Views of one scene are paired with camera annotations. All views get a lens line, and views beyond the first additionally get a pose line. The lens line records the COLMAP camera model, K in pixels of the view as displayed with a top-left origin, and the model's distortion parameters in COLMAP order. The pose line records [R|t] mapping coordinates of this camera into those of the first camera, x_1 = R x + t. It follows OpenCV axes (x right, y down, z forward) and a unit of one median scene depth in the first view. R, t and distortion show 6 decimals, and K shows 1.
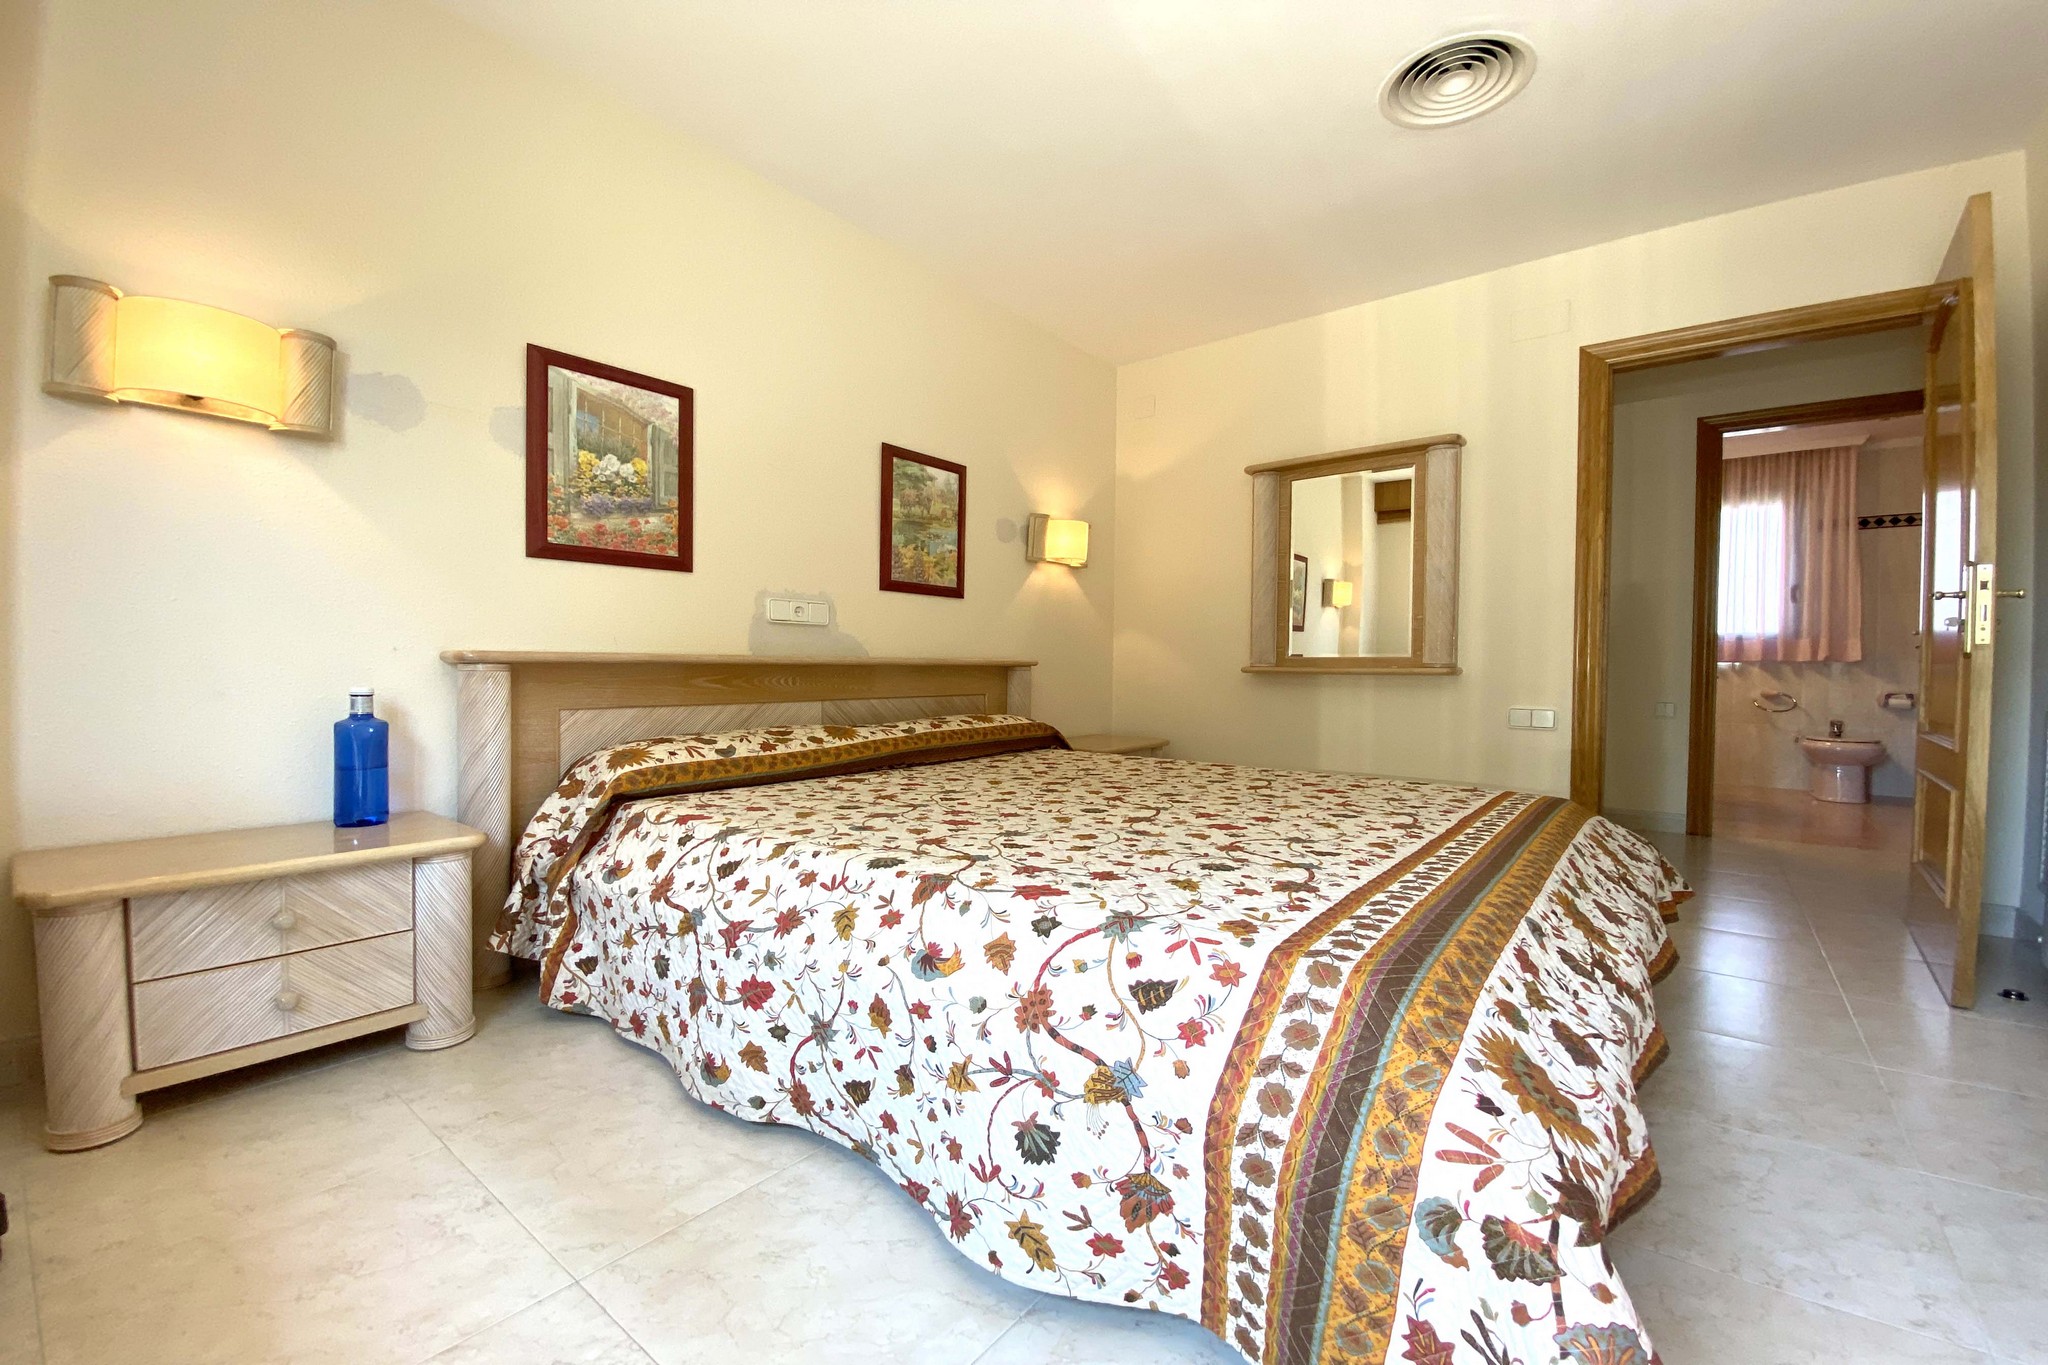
lens RADIAL K [[849.3, 0, 1024.0], [0, 849.3, 682.5], [0, 0, 1]] dist [0.068850, -0.000005]
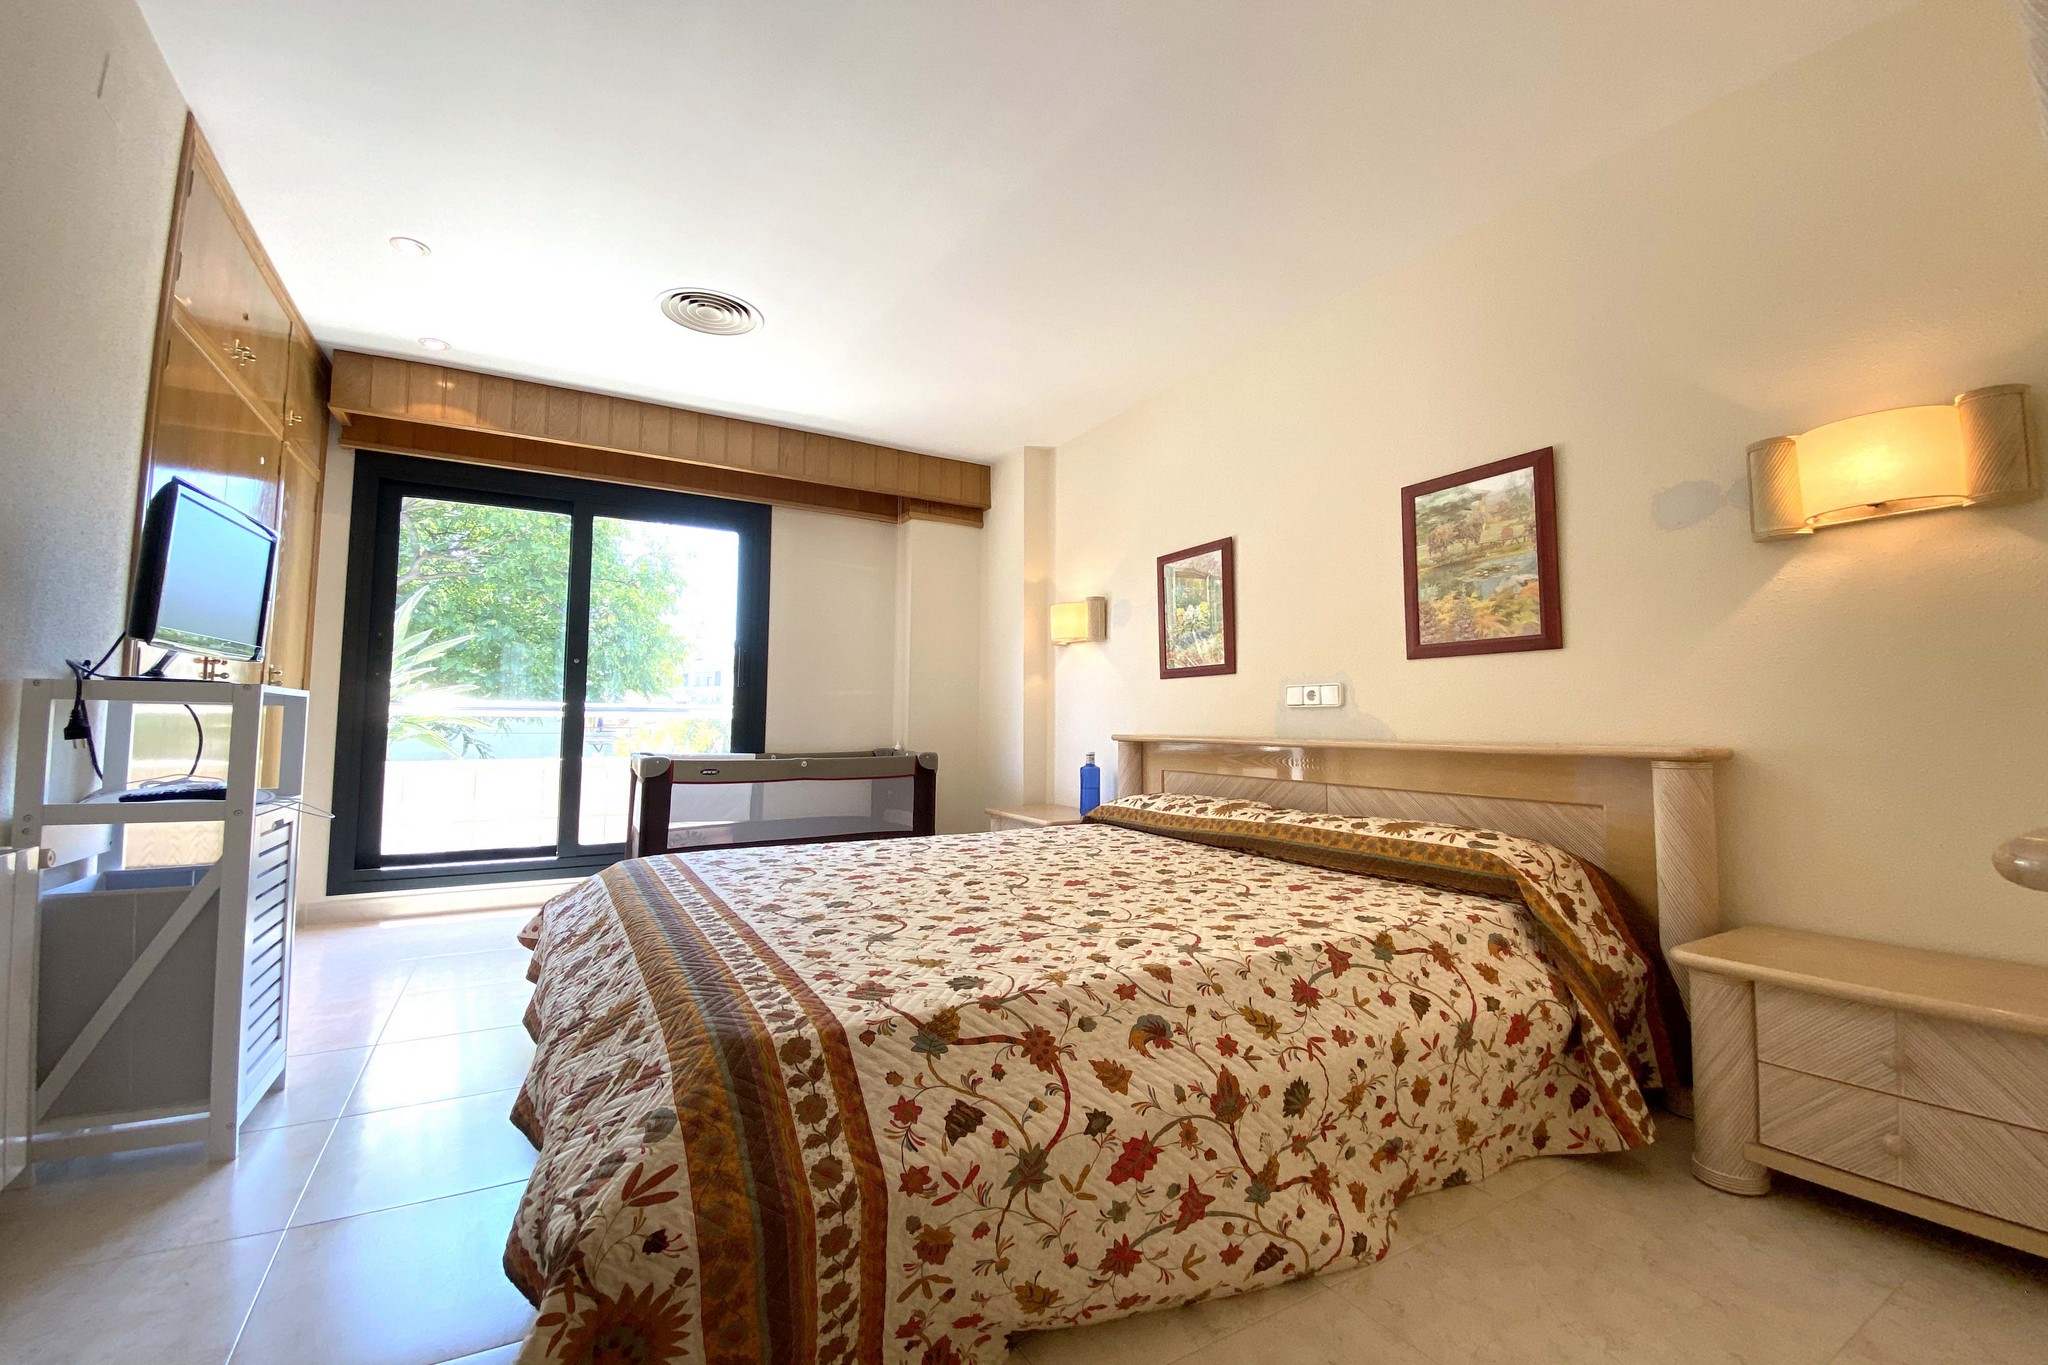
lens RADIAL K [[824.4, 0, 1046.9], [0, 824.4, 678.2], [0, 0, 1]] dist [0.000066, -0.000052]
pose [[-0.333742, -0.075022, -0.939674, 0.764946], [-0.035489, 0.997121, -0.067004, -0.025718], [0.941996, 0.010986, -0.335444, 1.016635]]
